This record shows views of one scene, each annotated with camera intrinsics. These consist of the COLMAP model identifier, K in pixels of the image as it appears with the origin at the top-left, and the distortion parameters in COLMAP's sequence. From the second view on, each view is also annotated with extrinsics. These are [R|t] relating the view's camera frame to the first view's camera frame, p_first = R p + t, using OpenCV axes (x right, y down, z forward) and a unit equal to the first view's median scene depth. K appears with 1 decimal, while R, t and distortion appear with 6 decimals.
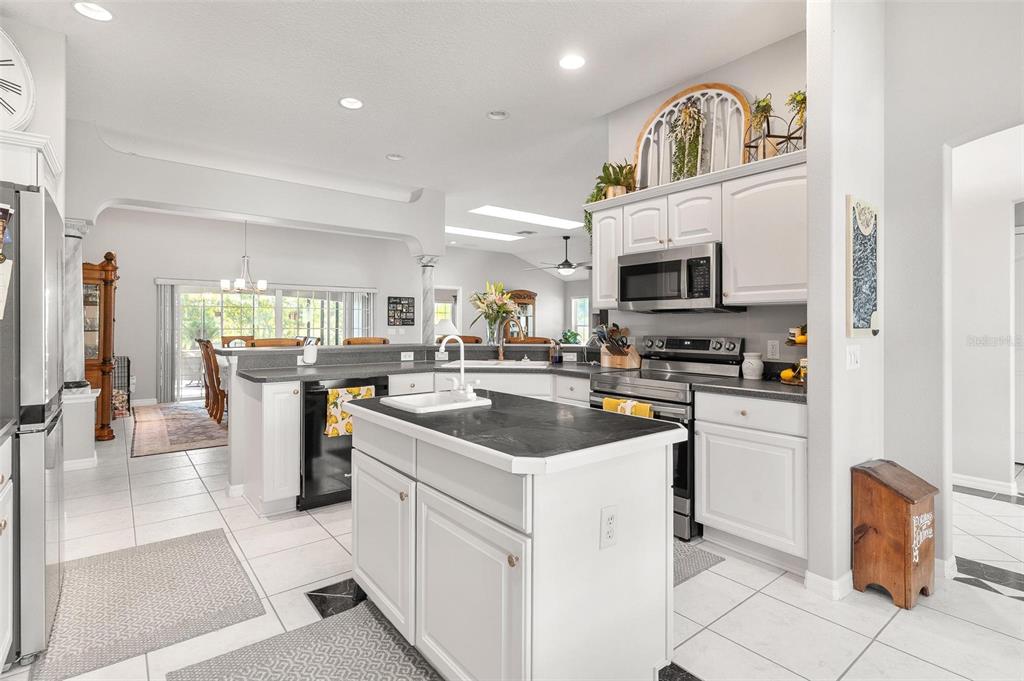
lens RADIAL K [[502.3, 0, 509.8], [0, 502.3, 324.0], [0, 0, 1]] dist [0.001862, 0.000339]
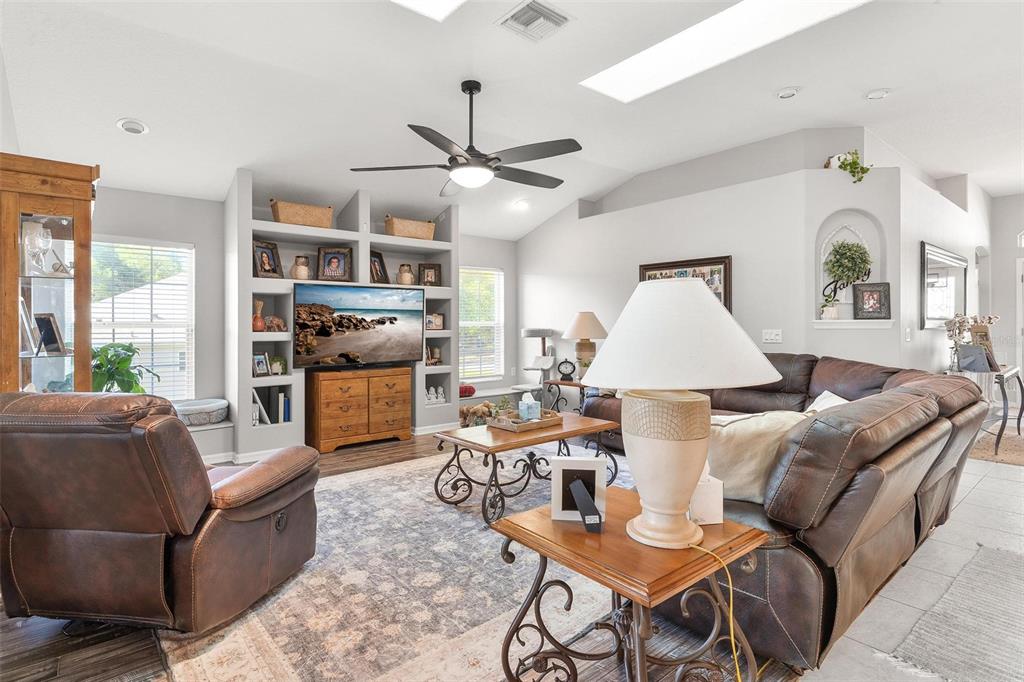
lens RADIAL K [[518.6, 0, 509.8], [0, 518.6, 327.7], [0, 0, 1]] dist [0.001114, 0.000114]
pose [[-0.022260, -0.005923, 0.999735, -0.628839], [0.000275, 0.999982, 0.005930, 0.011587], [-0.999752, 0.000407, -0.022258, 2.233463]]
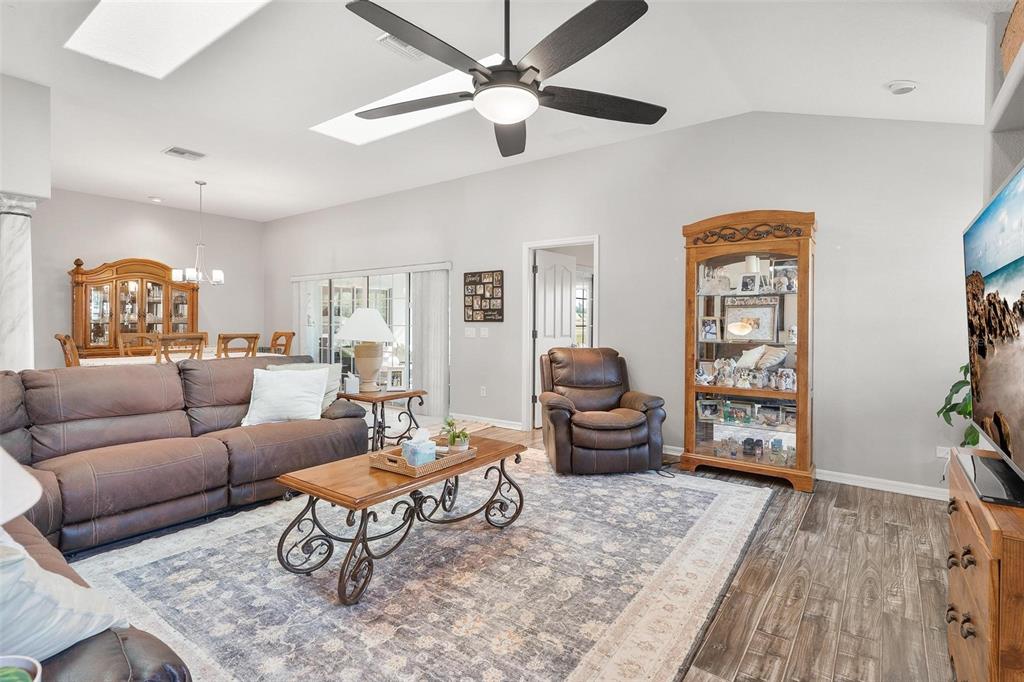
lens RADIAL K [[505.0, 0, 516.1], [0, 505.0, 333.0], [0, 0, 1]] dist [-0.001337, -0.000117]
pose [[0.268156, 0.020098, -0.963166, 0.830826], [-0.001940, 0.999792, 0.020322, 0.009764], [0.963374, -0.003581, 0.268139, 2.133823]]
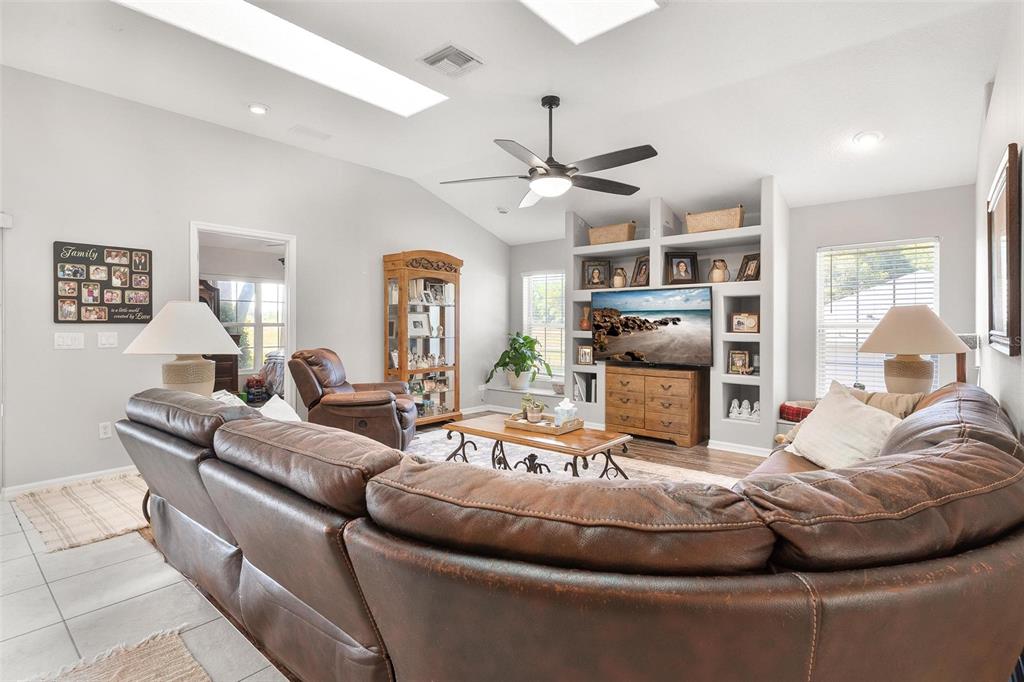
lens RADIAL K [[502.3, 0, 509.8], [0, 502.3, 324.5], [0, 0, 1]] dist [0.001862, 0.000339]
pose [[0.981800, 0.000612, 0.189916, 0.012880], [-0.000341, 0.999999, -0.001457, 0.010737], [-0.189917, 0.001365, 0.981799, 1.404272]]
